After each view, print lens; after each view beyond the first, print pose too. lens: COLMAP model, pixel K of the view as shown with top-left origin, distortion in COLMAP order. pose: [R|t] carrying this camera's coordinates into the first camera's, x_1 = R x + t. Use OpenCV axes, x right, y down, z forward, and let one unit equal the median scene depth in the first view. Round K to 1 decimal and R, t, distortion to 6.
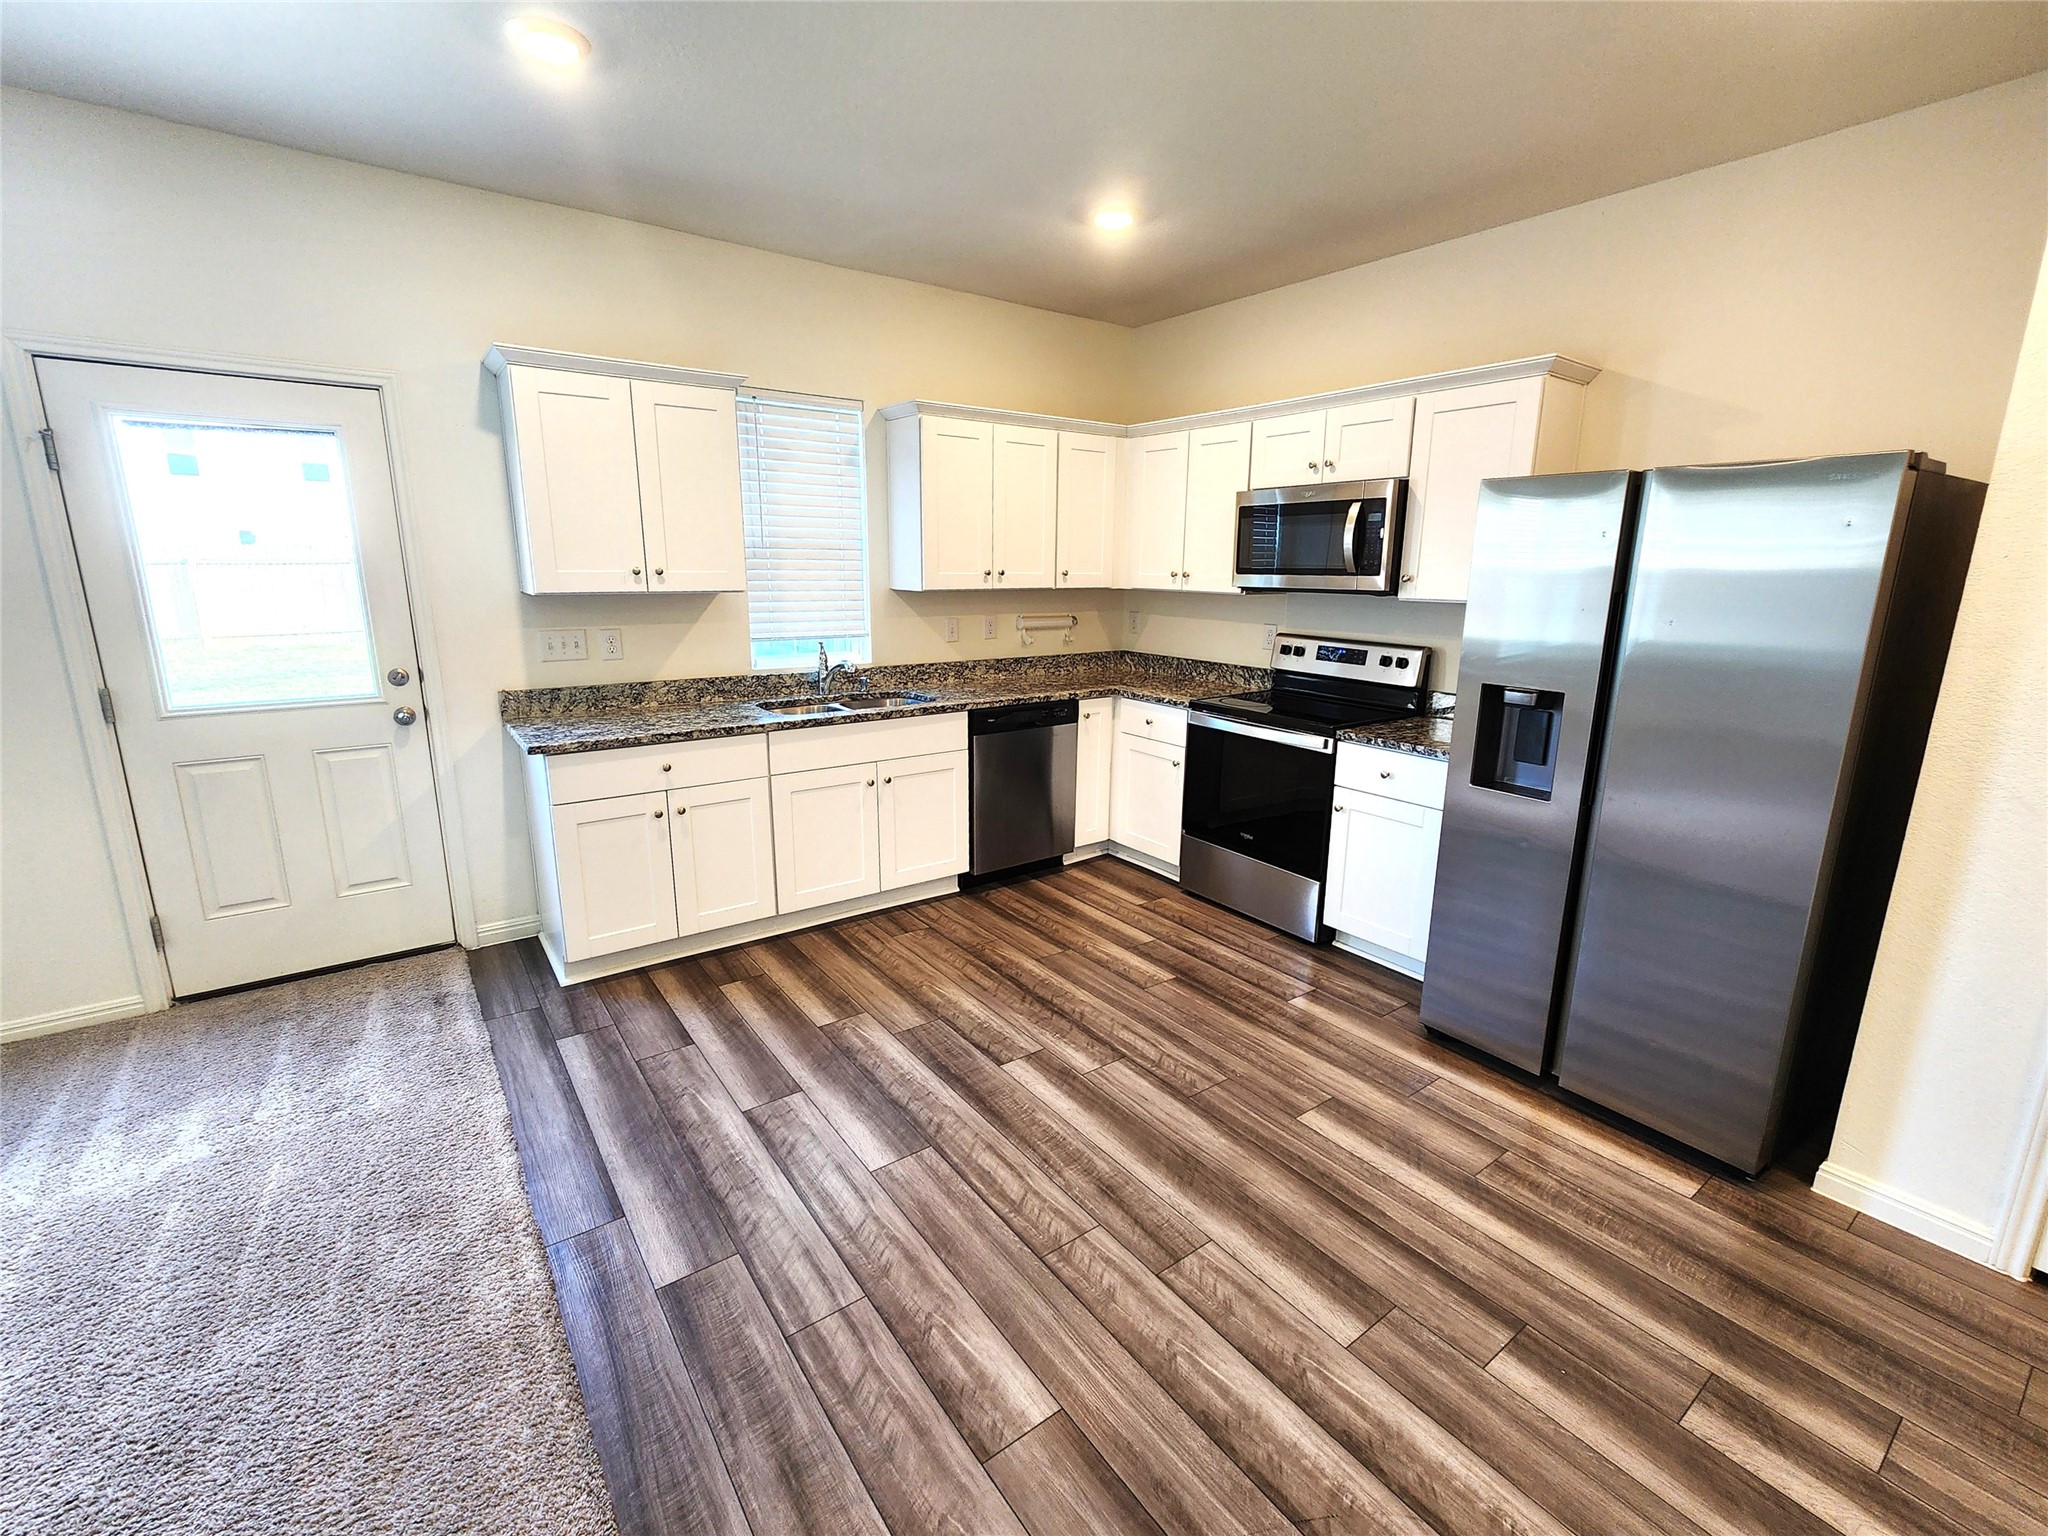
lens RADIAL K [[888.2, 0, 1021.0], [0, 888.2, 760.3], [0, 0, 1]] dist [0.001330, 0.000029]
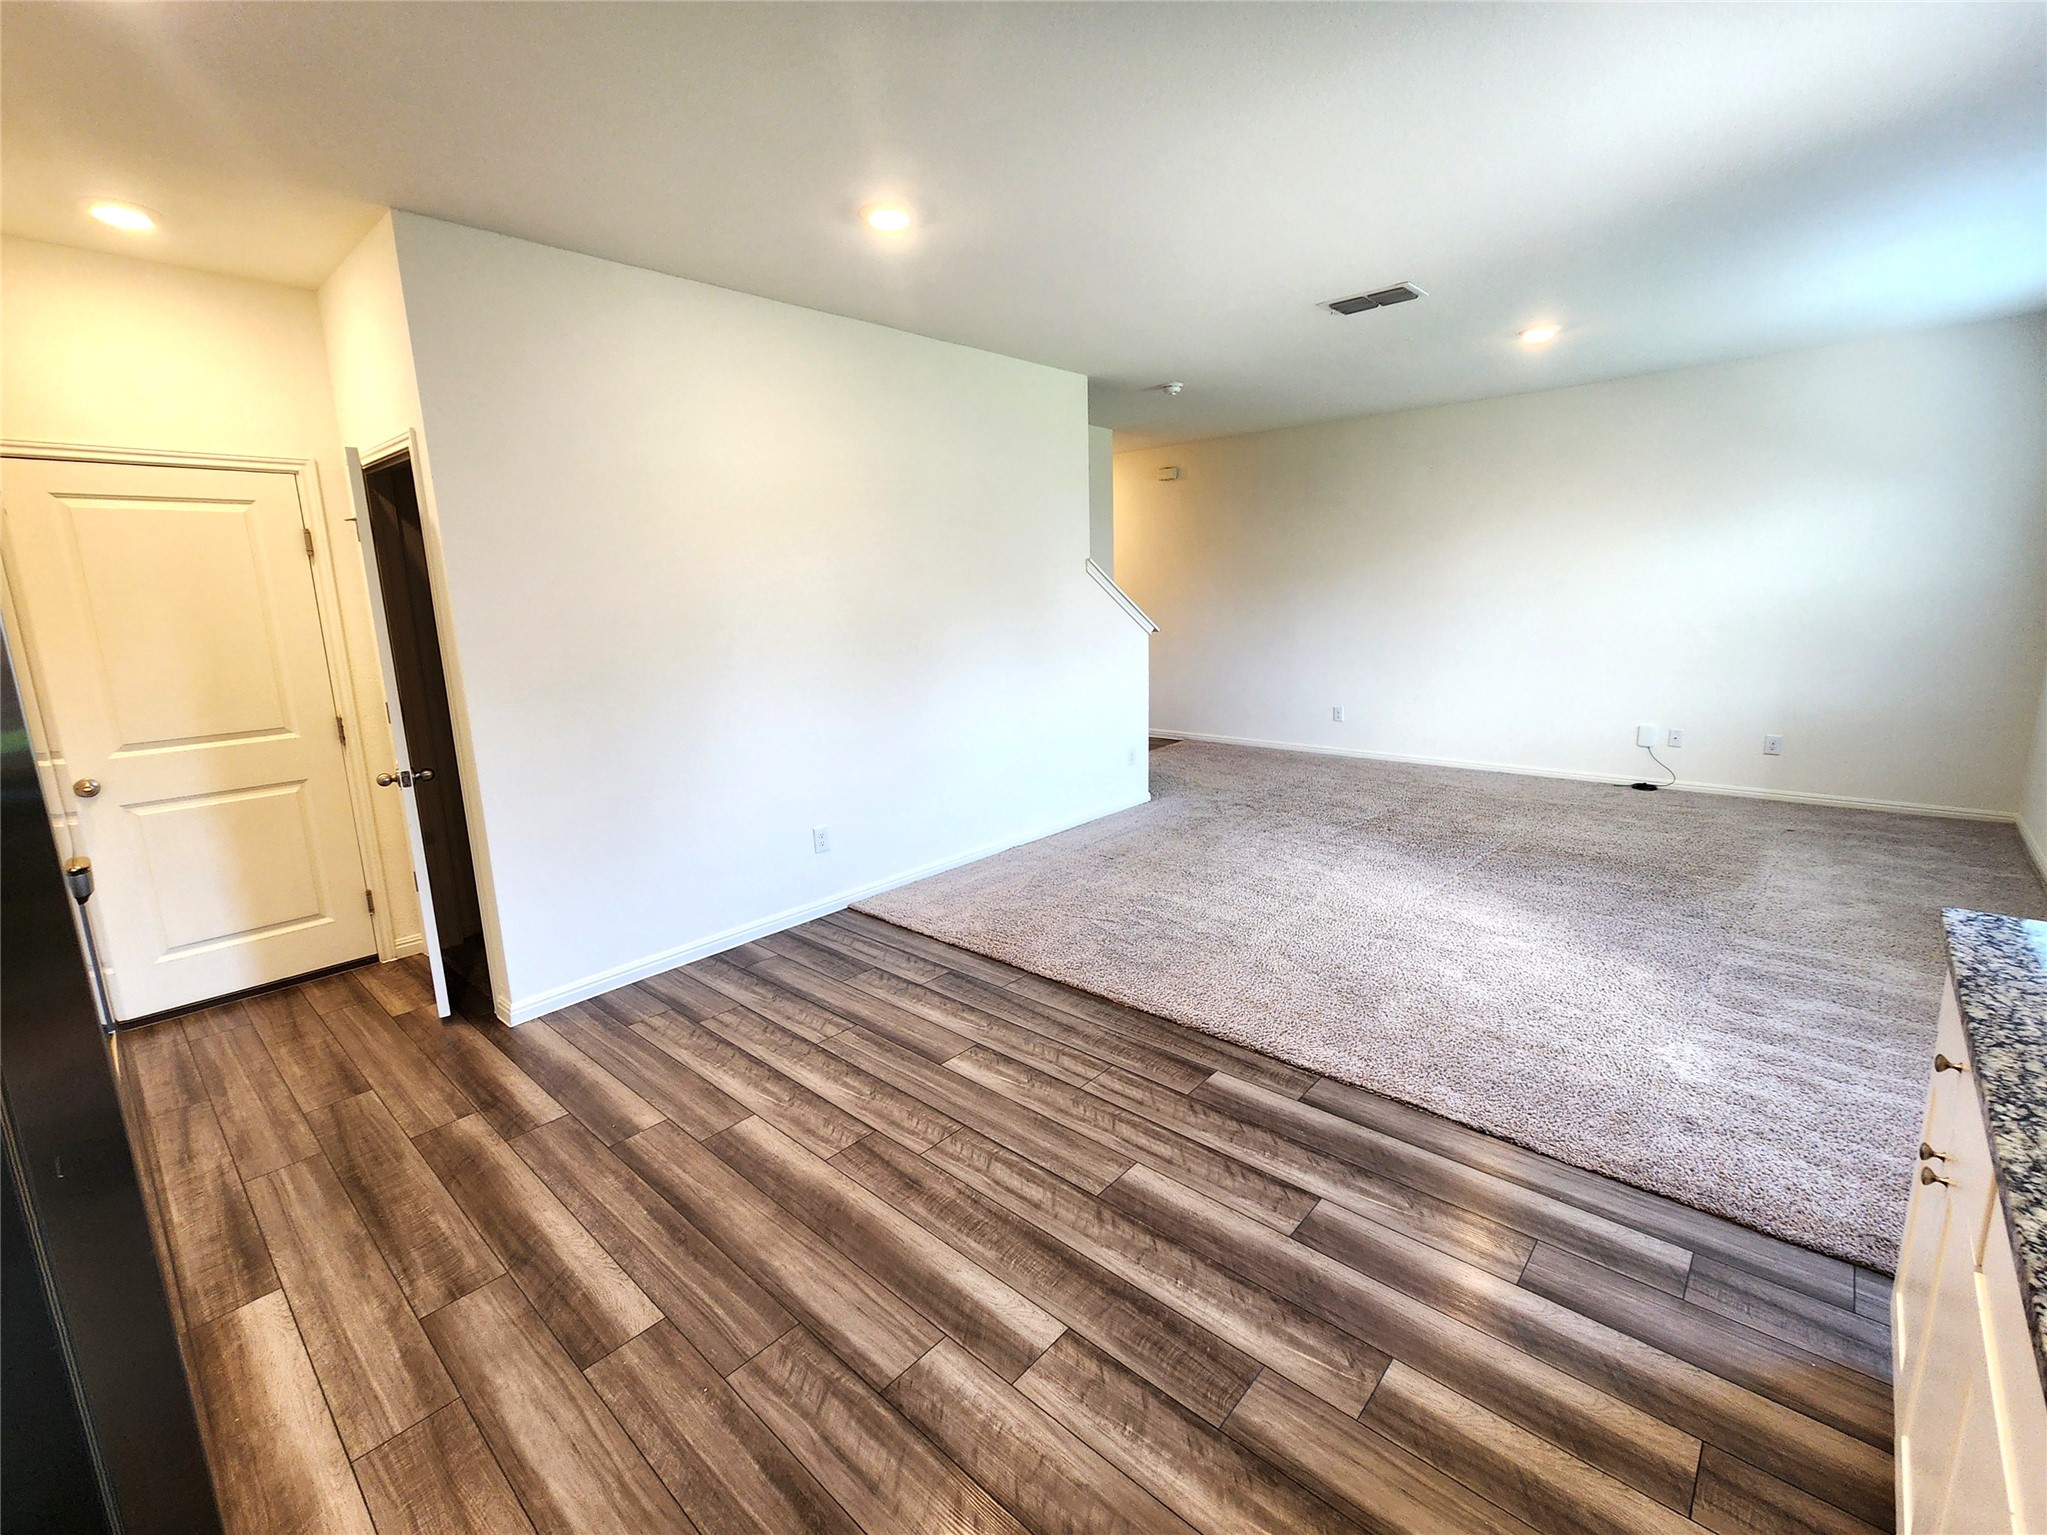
lens RADIAL K [[887.8, 0, 1020.5], [0, 887.8, 759.8], [0, 0, 1]] dist [0.001330, 0.000029]
pose [[-0.979376, 0.057723, -0.193628, 0.103419], [-0.024955, 0.916428, 0.399422, -0.283640], [0.200502, 0.396016, -0.896086, 1.250028]]
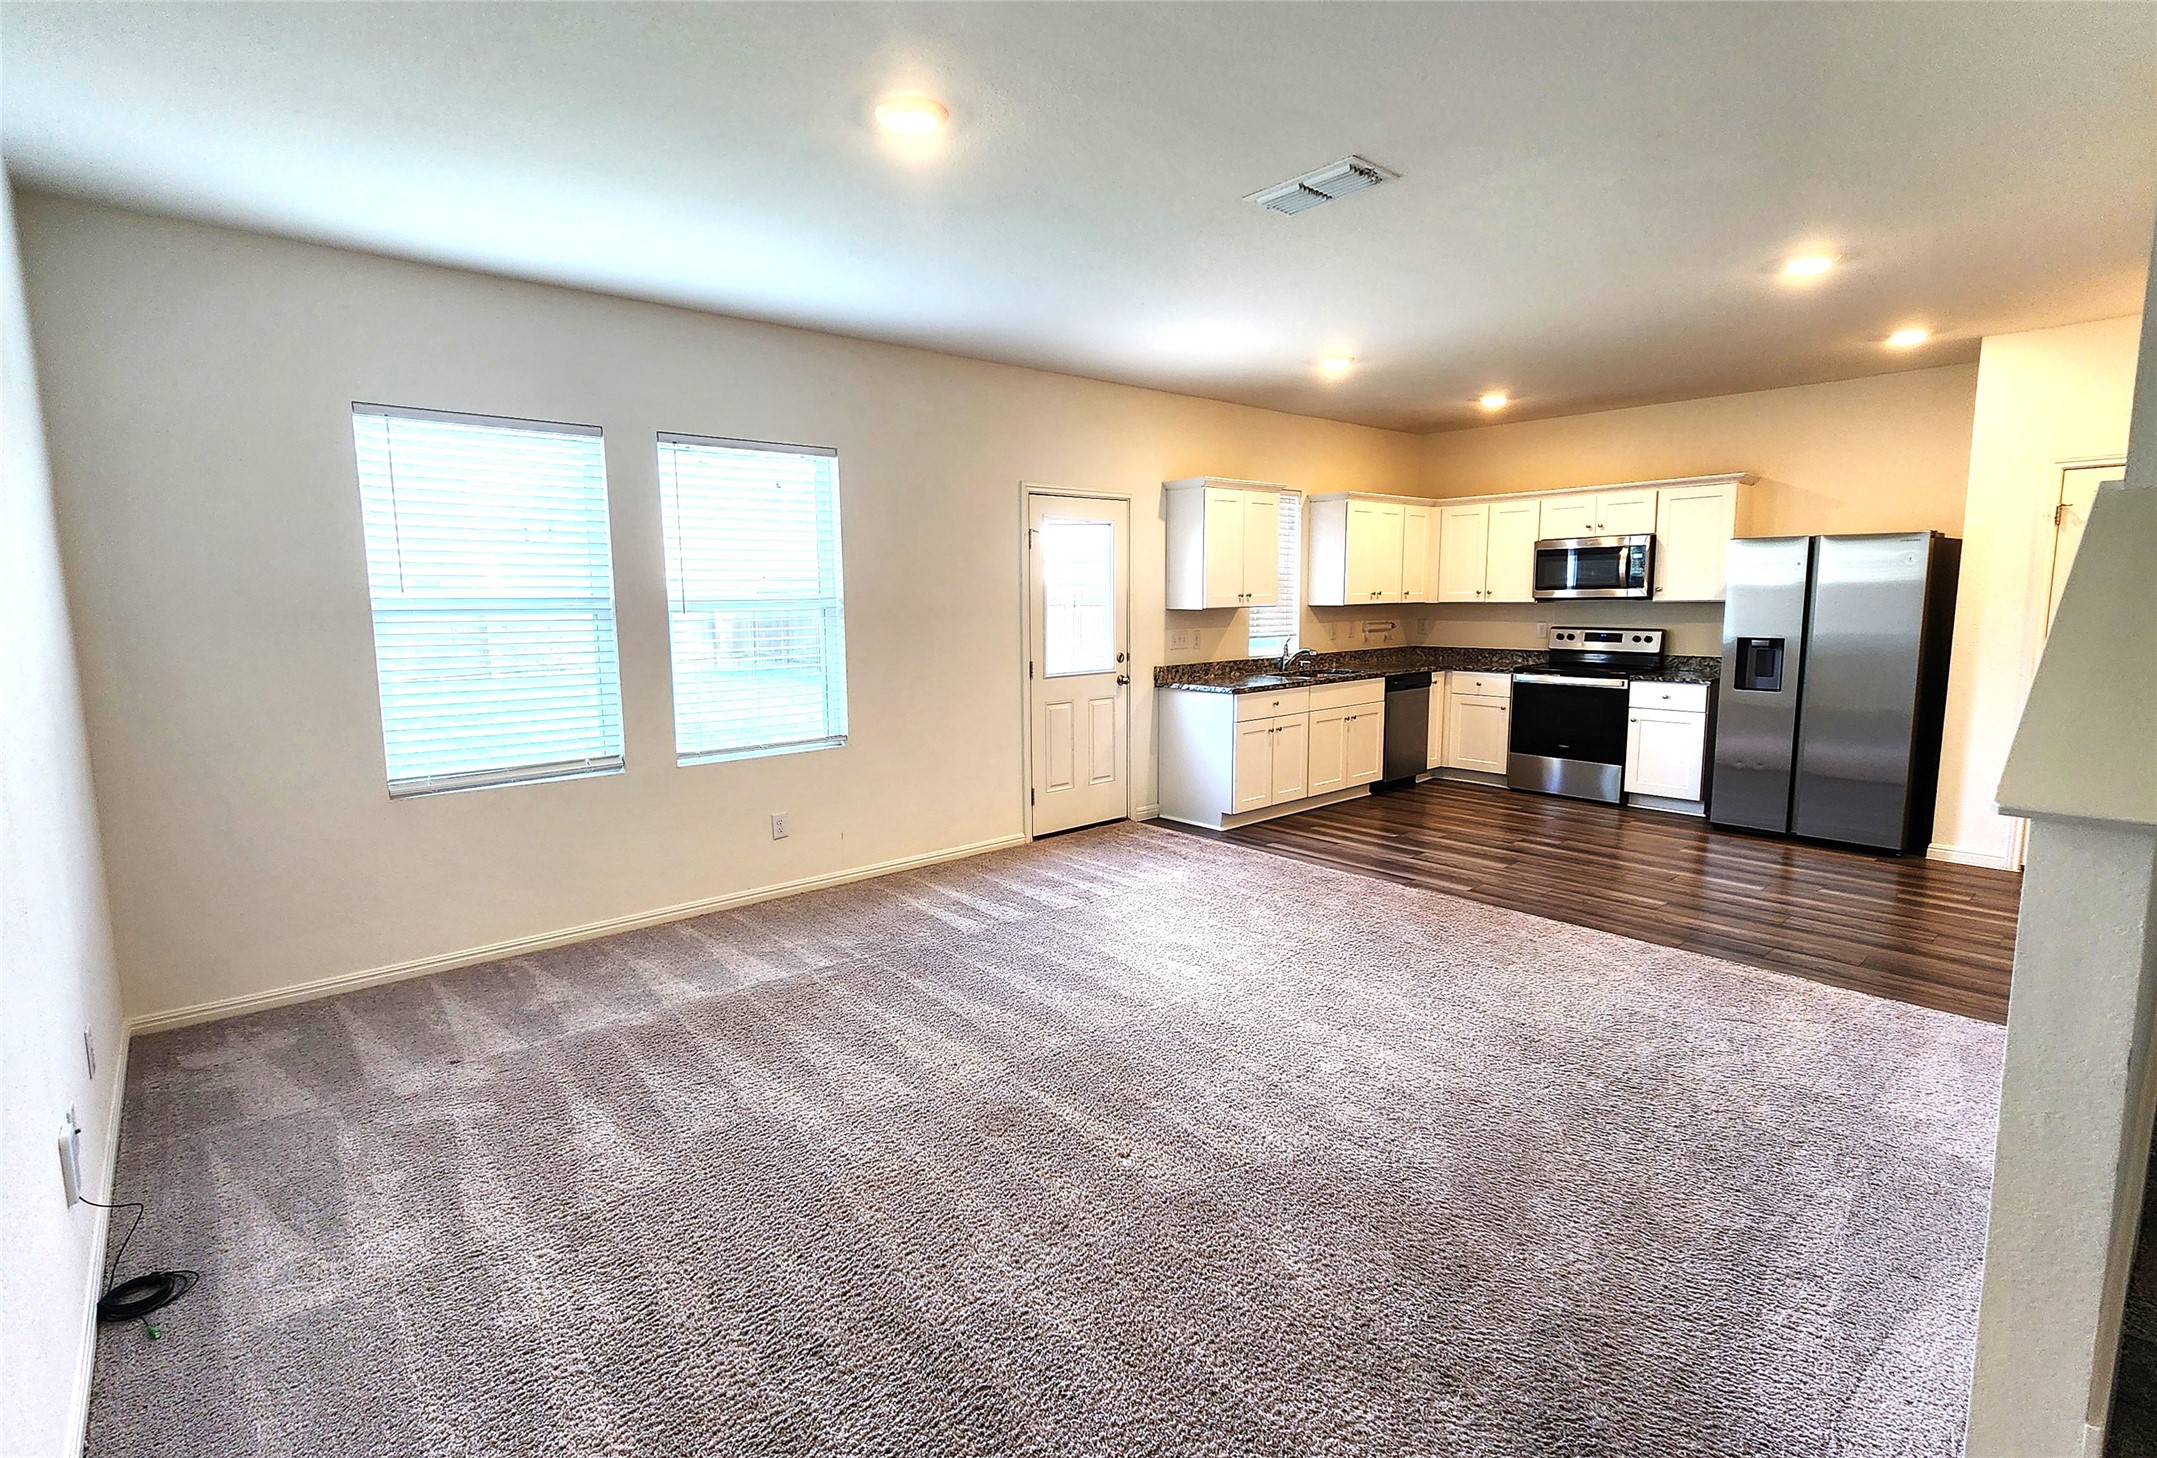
lens RADIAL K [[994.8, 0, 1020.1], [0, 994.8, 728.2], [0, 0, 1]] dist [0.001449, 0.000279]
pose [[0.997926, -0.030757, 0.056549, -1.043403], [0.035595, 0.995602, -0.086653, 0.215135], [-0.053635, 0.088486, 0.994632, -0.958941]]
